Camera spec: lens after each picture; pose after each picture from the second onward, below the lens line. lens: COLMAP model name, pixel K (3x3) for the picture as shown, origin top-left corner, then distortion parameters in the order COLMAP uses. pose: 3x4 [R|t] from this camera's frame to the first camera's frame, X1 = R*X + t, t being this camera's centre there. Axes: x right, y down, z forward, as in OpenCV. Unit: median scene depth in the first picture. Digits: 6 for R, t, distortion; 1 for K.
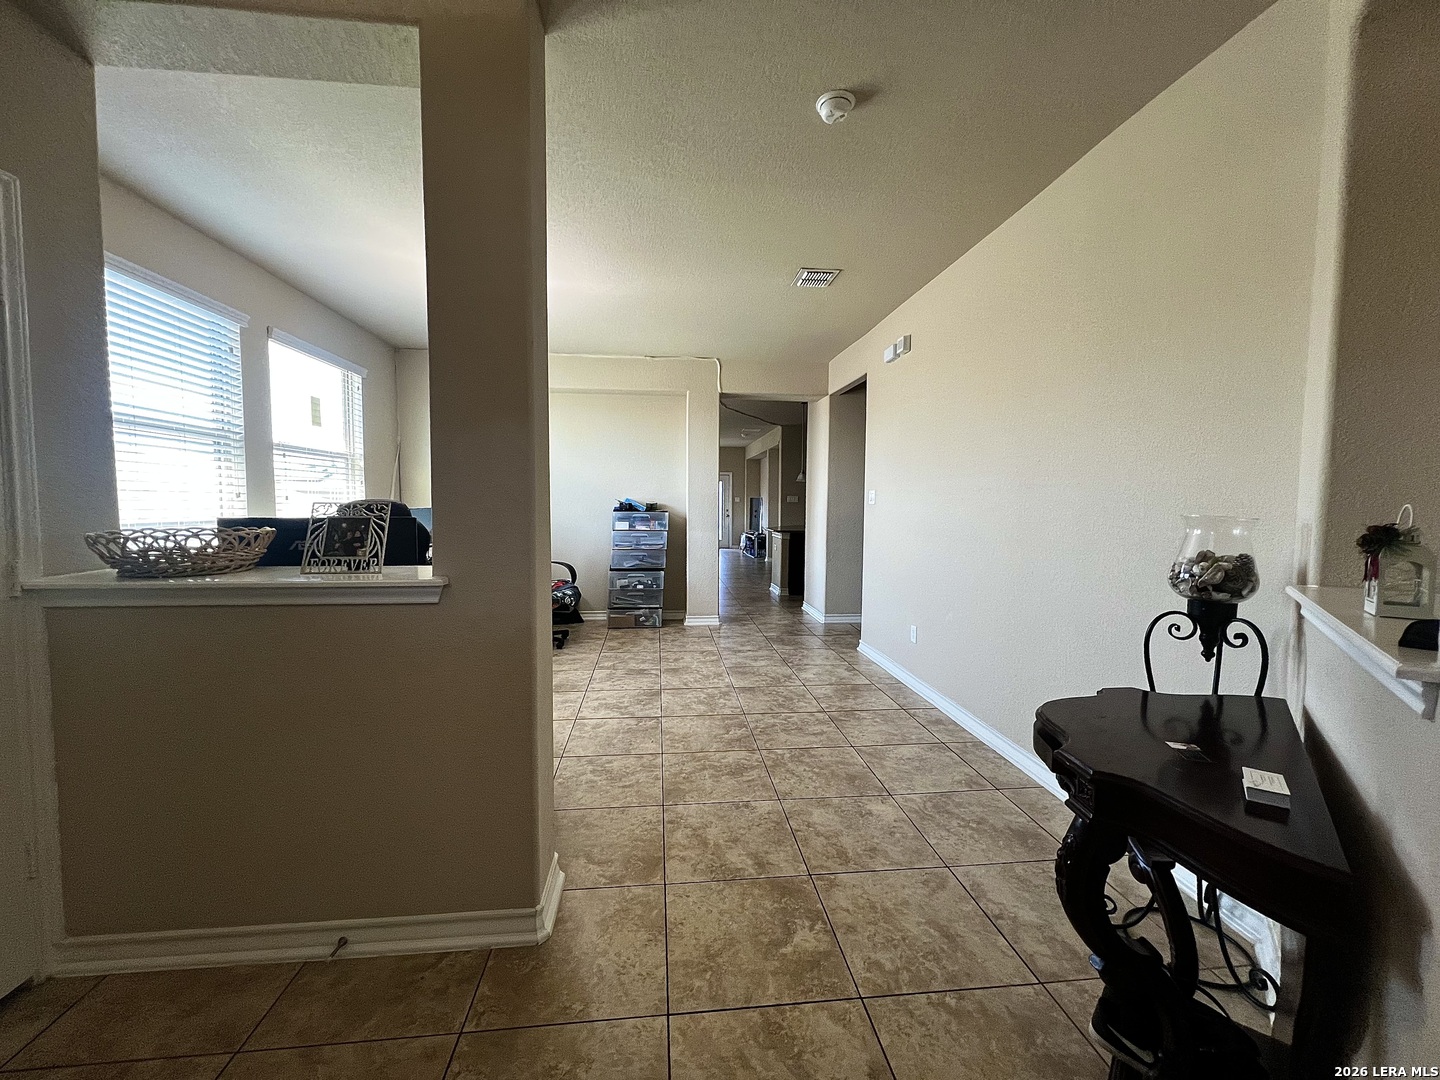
lens RADIAL K [[573.1, 0, 716.8], [0, 573.1, 535.9], [0, 0, 1]] dist [-0.006730, 0.001381]
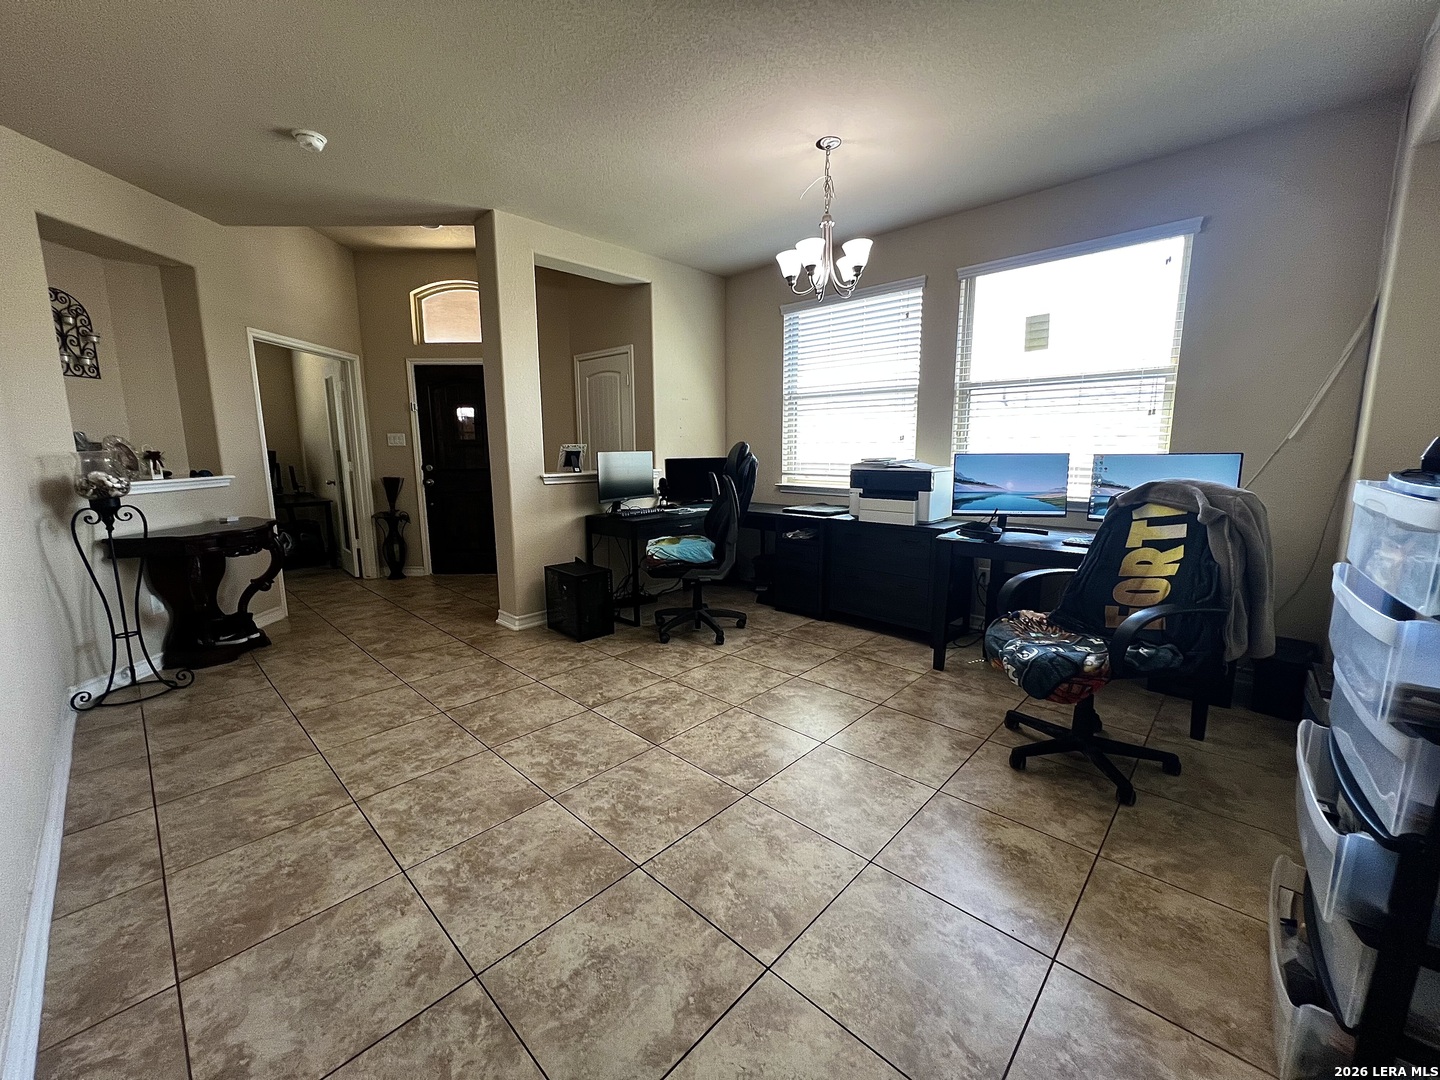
lens RADIAL K [[573.1, 0, 719.0], [0, 573.1, 541.0], [0, 0, 1]] dist [-0.006730, 0.001381]
pose [[-0.759191, 0.104528, -0.642419, 0.282892], [-0.038351, 0.978121, 0.204472, -0.099259], [0.649737, 0.179870, -0.738572, 1.813914]]
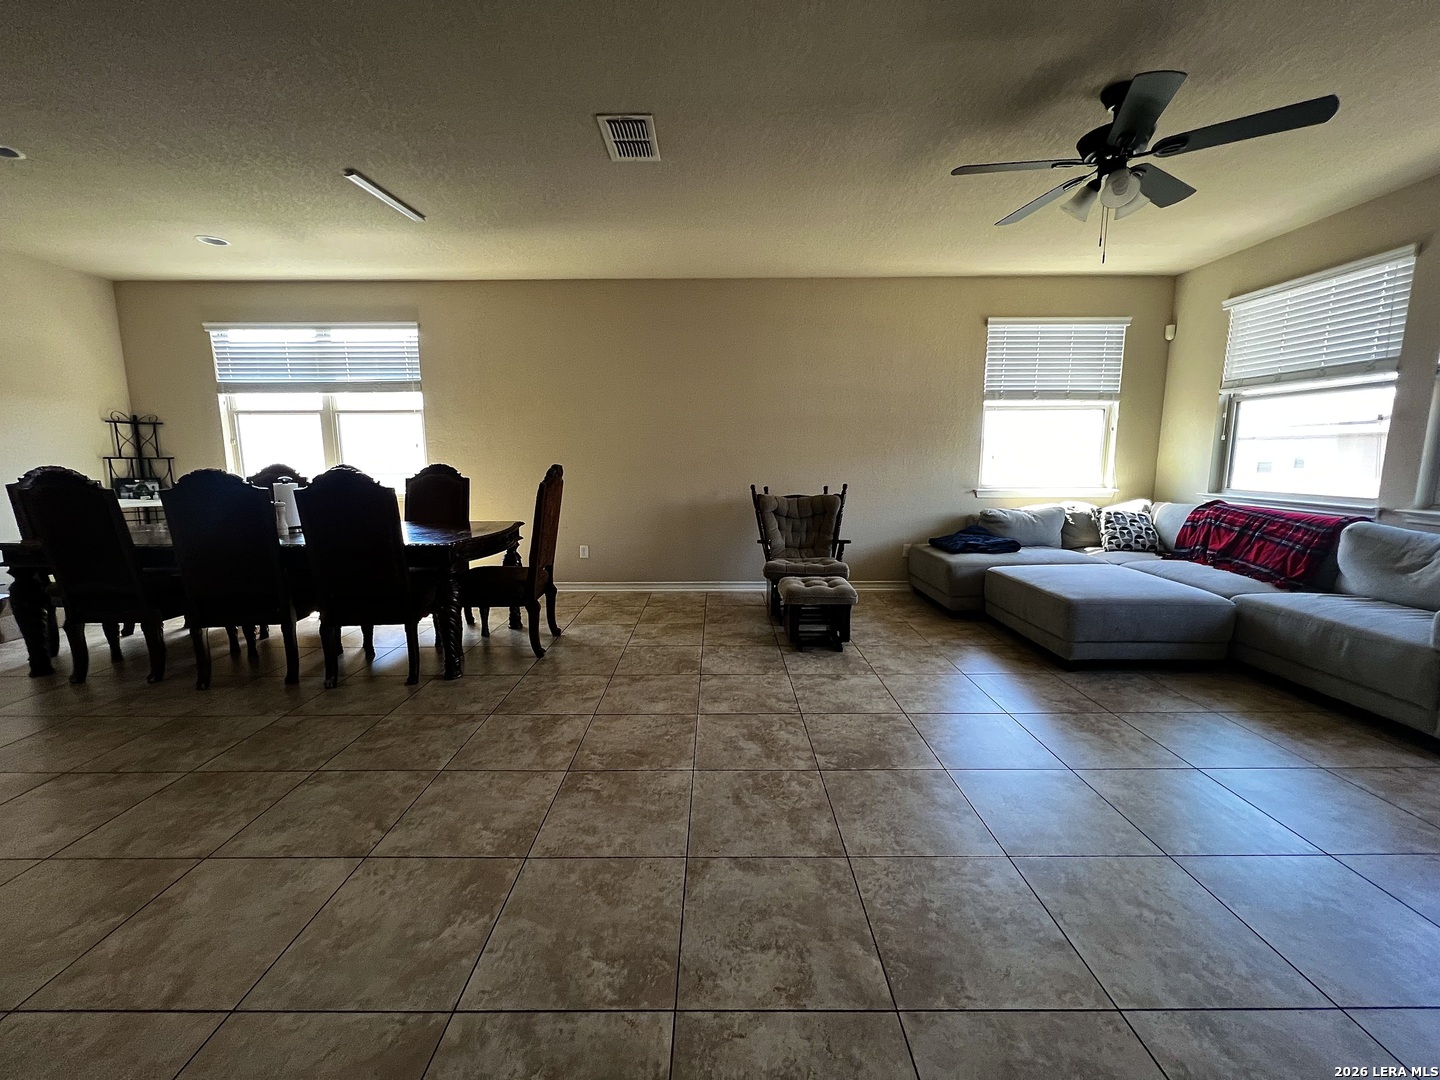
lens RADIAL K [[573.1, 0, 717.6], [0, 573.1, 537.6], [0, 0, 1]] dist [-0.006730, 0.001381]
pose [[0.995301, 0.001581, -0.096821, -0.005766], [0.006677, 0.996367, 0.084899, 0.003735], [0.096604, -0.085147, 0.991674, 0.411914]]
